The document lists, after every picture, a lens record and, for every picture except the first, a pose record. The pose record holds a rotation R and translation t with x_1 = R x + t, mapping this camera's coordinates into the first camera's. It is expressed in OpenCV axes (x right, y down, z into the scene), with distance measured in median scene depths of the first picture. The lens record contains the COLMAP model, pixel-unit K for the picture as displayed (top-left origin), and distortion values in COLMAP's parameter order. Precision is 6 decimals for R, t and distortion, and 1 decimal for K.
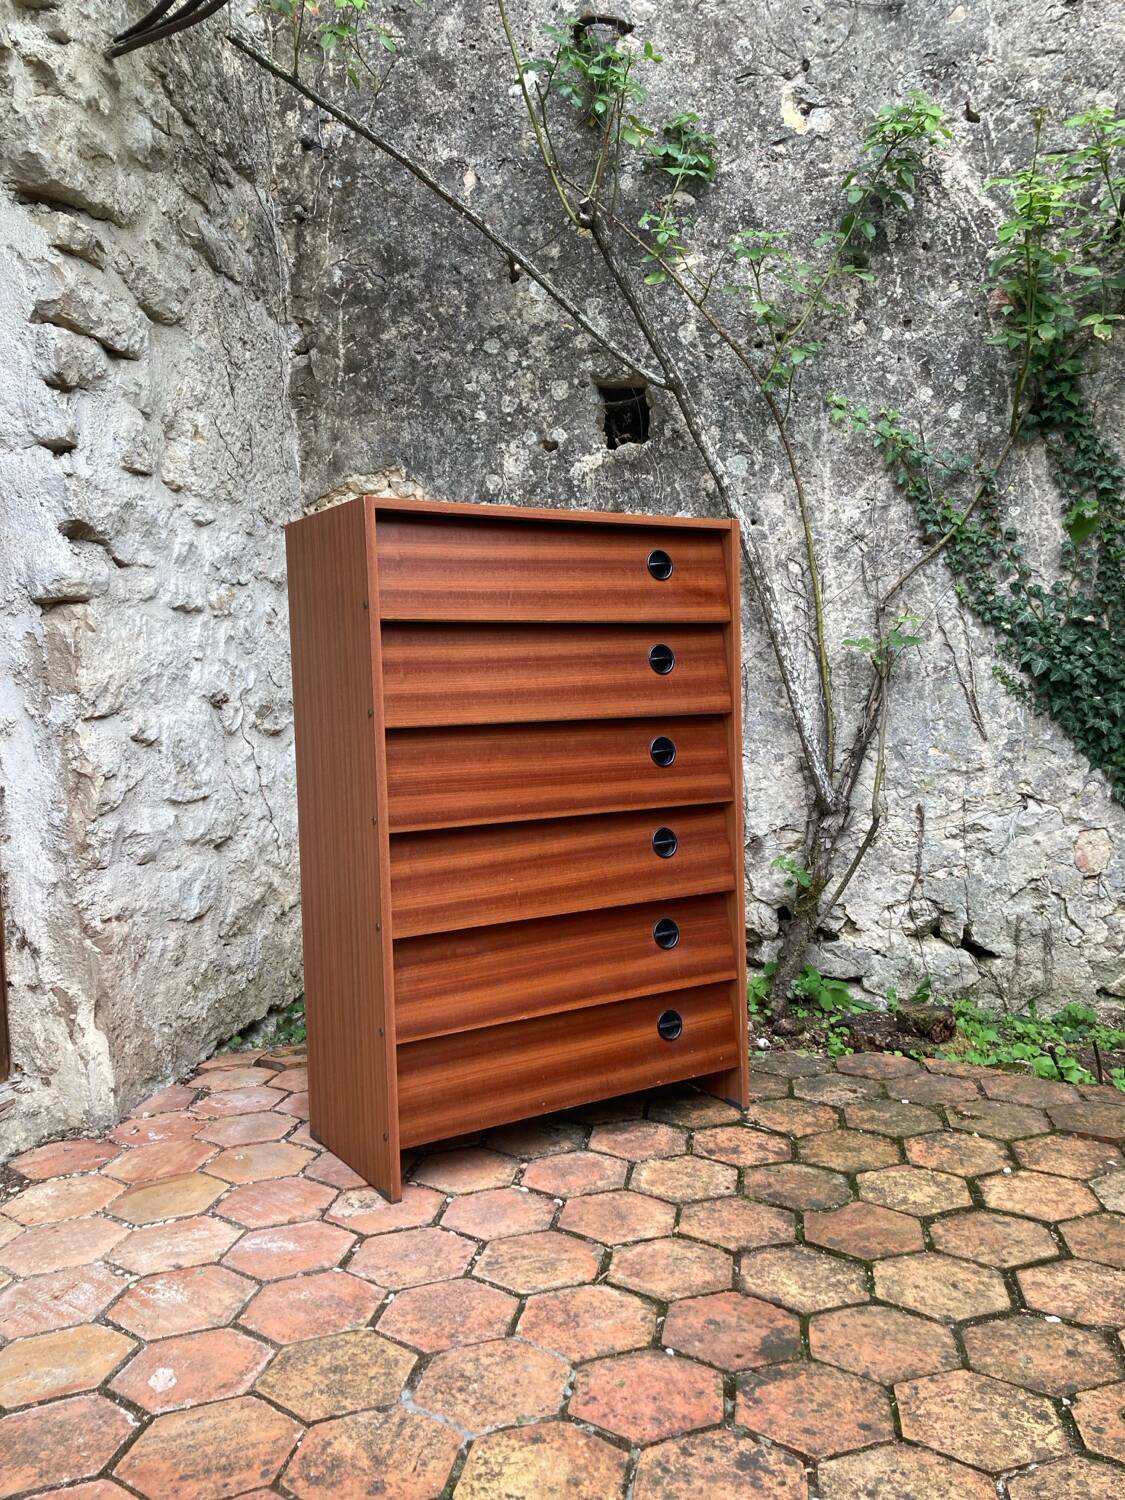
lens RADIAL K [[1245.3, 0, 578.2], [0, 1245.3, 735.8], [0, 0, 1]] dist [0.004481, 0.003418]
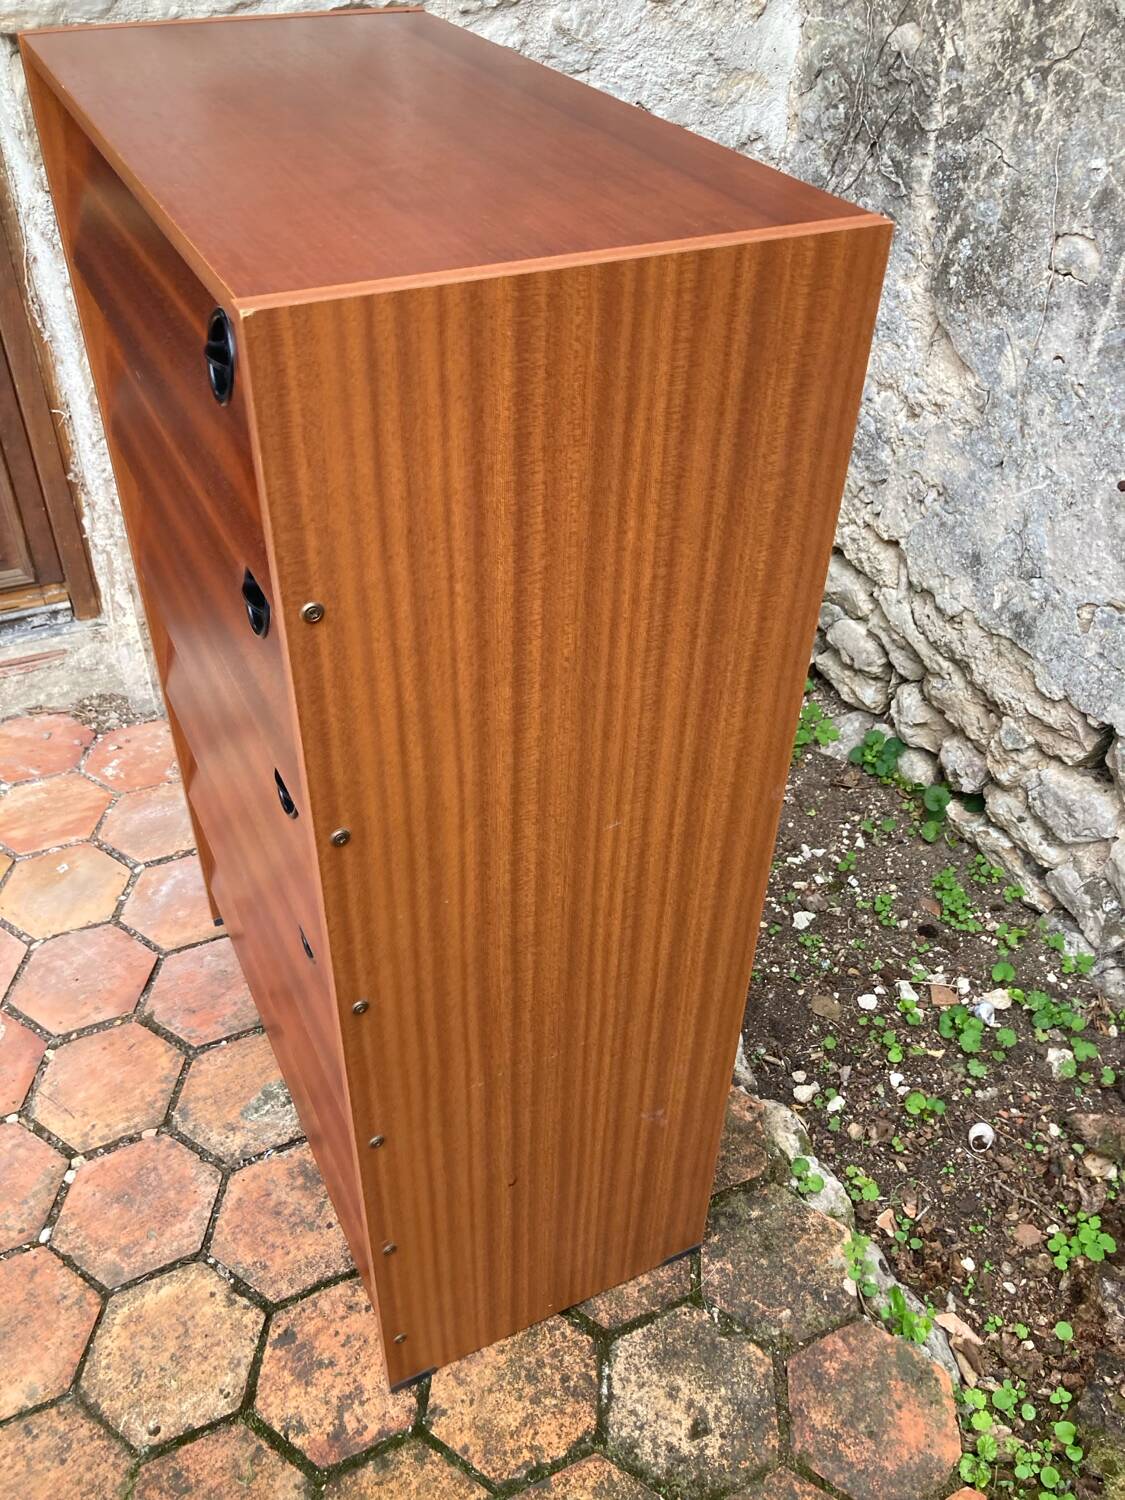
lens RADIAL K [[1245.3, 0, 553.7], [0, 1245.3, 763.7], [0, 0, 1]] dist [0.004481, 0.003418]
pose [[0.563276, 0.557730, -0.609637, 0.259015], [-0.070607, 0.767611, 0.637015, -0.183439], [0.823246, -0.315771, 0.471756, 0.595375]]
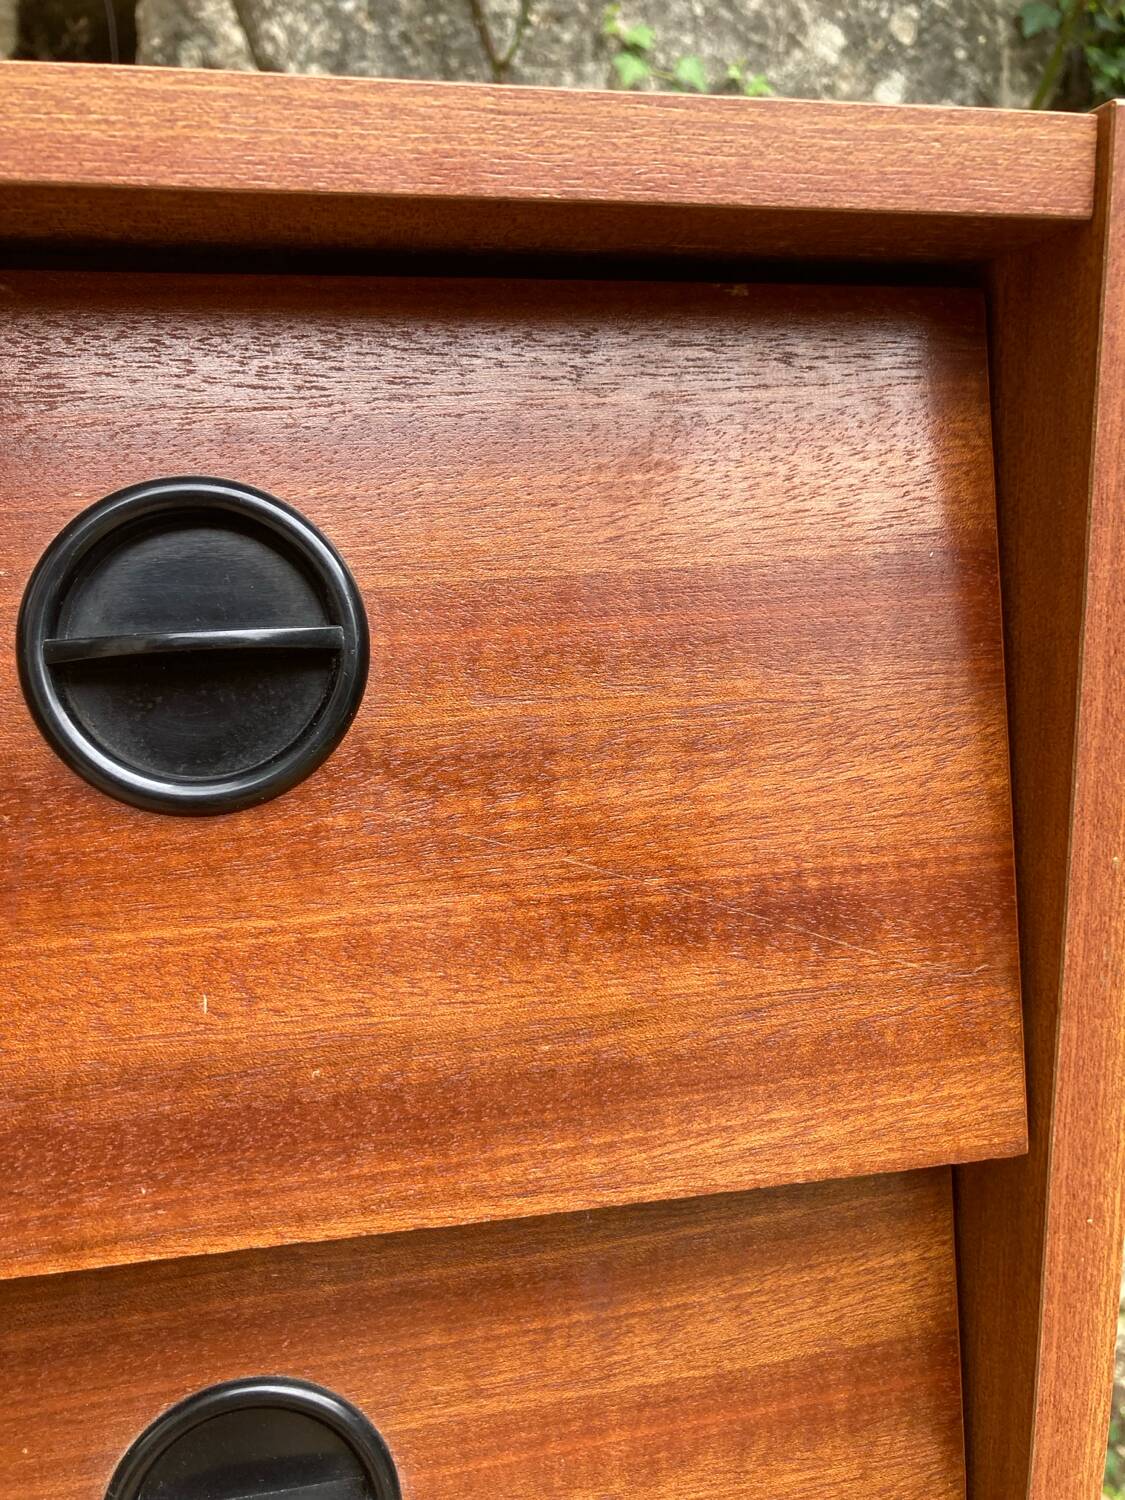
lens RADIAL K [[1245.3, 0, 548.4], [0, 1245.3, 746.7], [0, 0, 1]] dist [0.004481, 0.003418]
pose [[0.943195, -0.043514, 0.329378, 0.042496], [-0.000681, 0.991131, 0.132888, -0.095831], [-0.332239, -0.125564, 0.934800, 0.611786]]
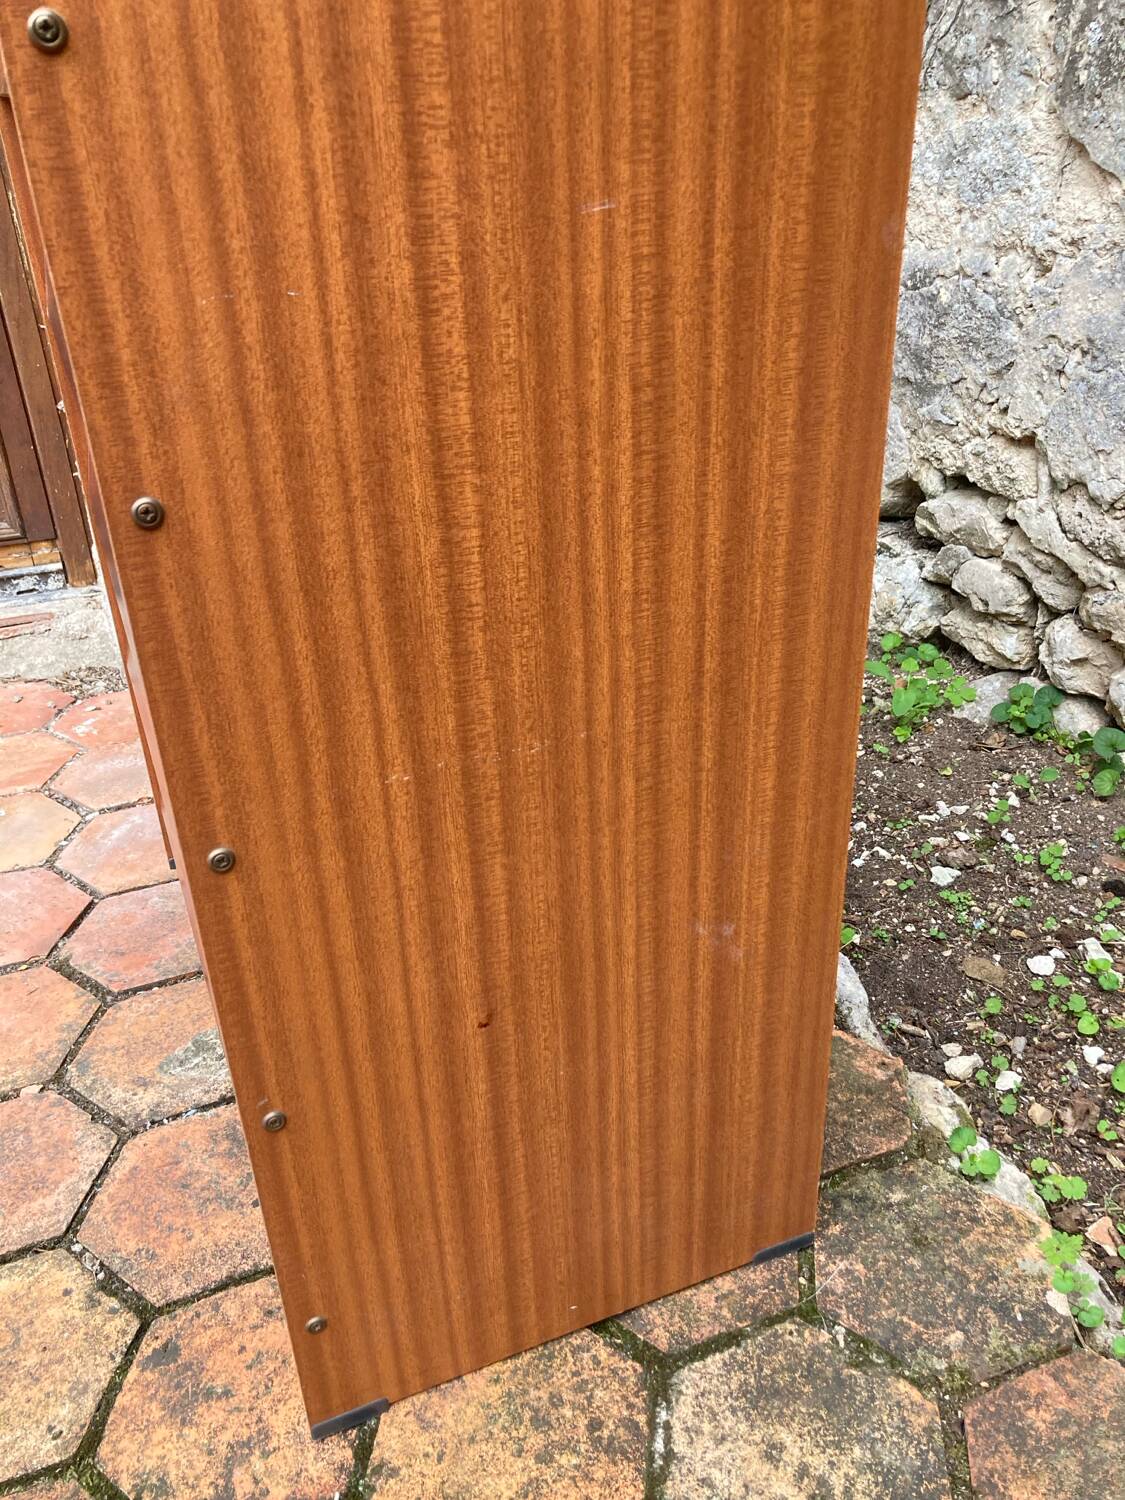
lens RADIAL K [[1245.3, 0, 564.6], [0, 1245.3, 764.0], [0, 0, 1]] dist [0.004481, 0.003418]
pose [[0.513003, 0.427111, -0.744584, 0.251657], [-0.011566, 0.870783, 0.491532, -0.014869], [0.858309, -0.243546, 0.451654, 0.639532]]
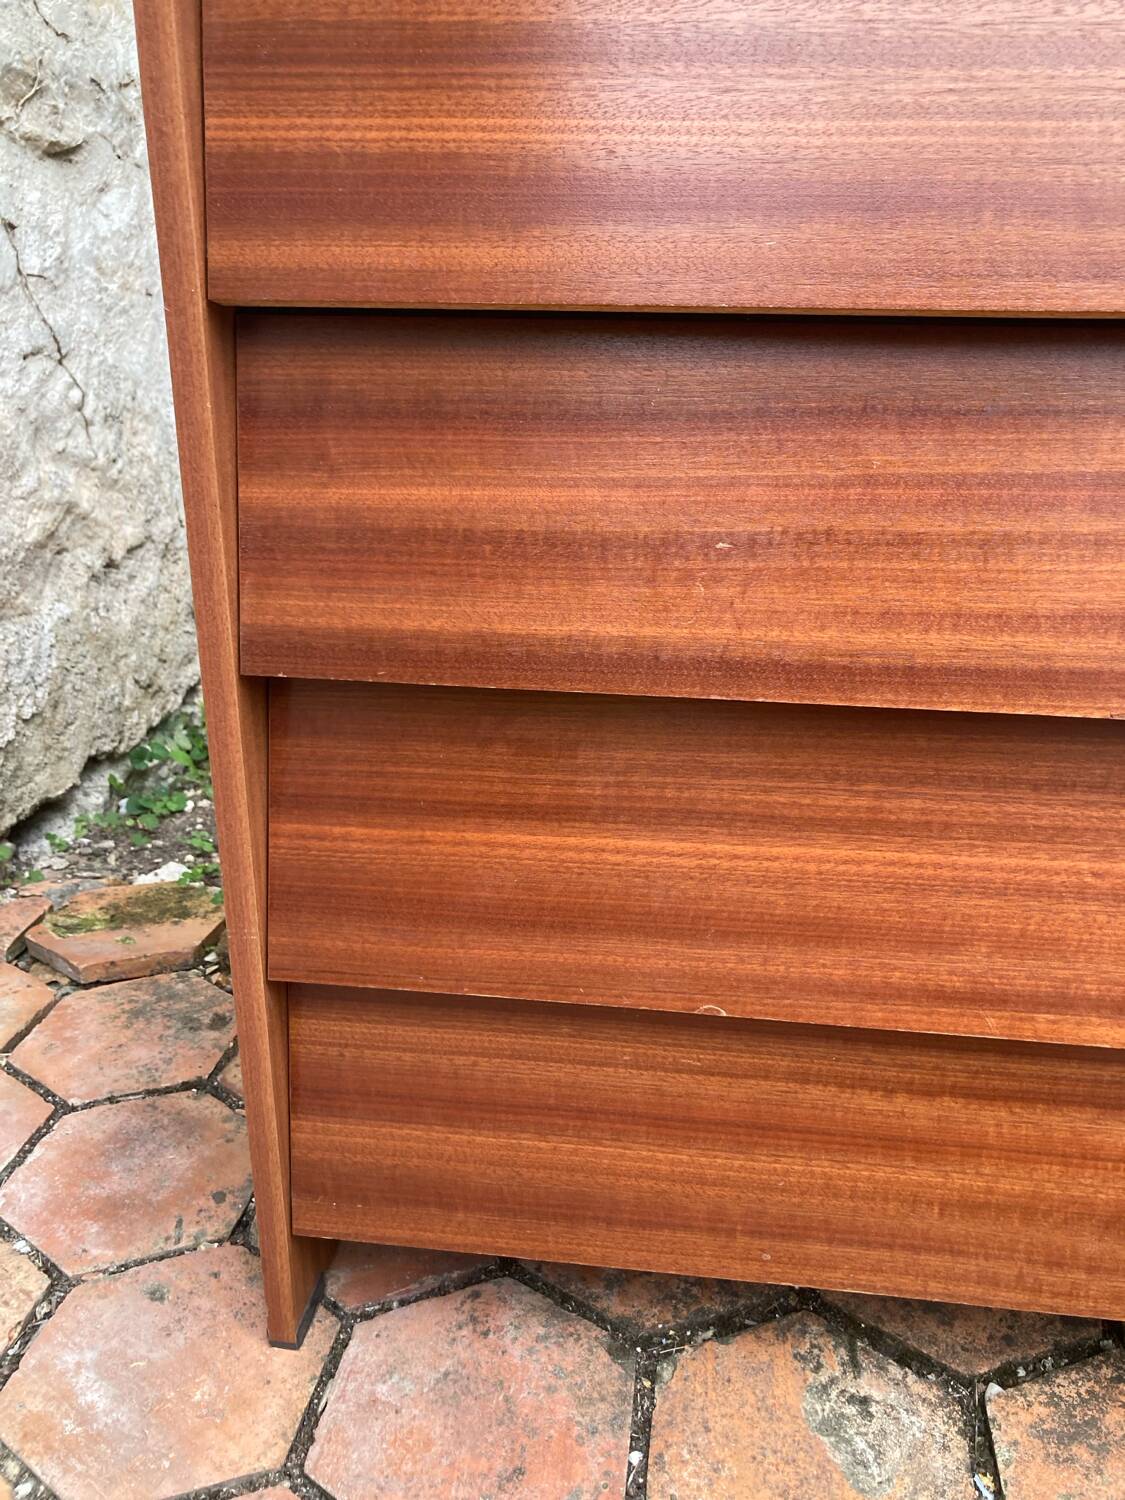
lens RADIAL K [[1245.3, 0, 583.0], [0, 1245.3, 728.7], [0, 0, 1]] dist [0.004481, 0.003418]
pose [[0.998999, 0.029707, 0.033451, -0.070672], [-0.038867, 0.946584, 0.320107, 0.042683], [-0.022154, -0.321087, 0.946791, 0.529170]]
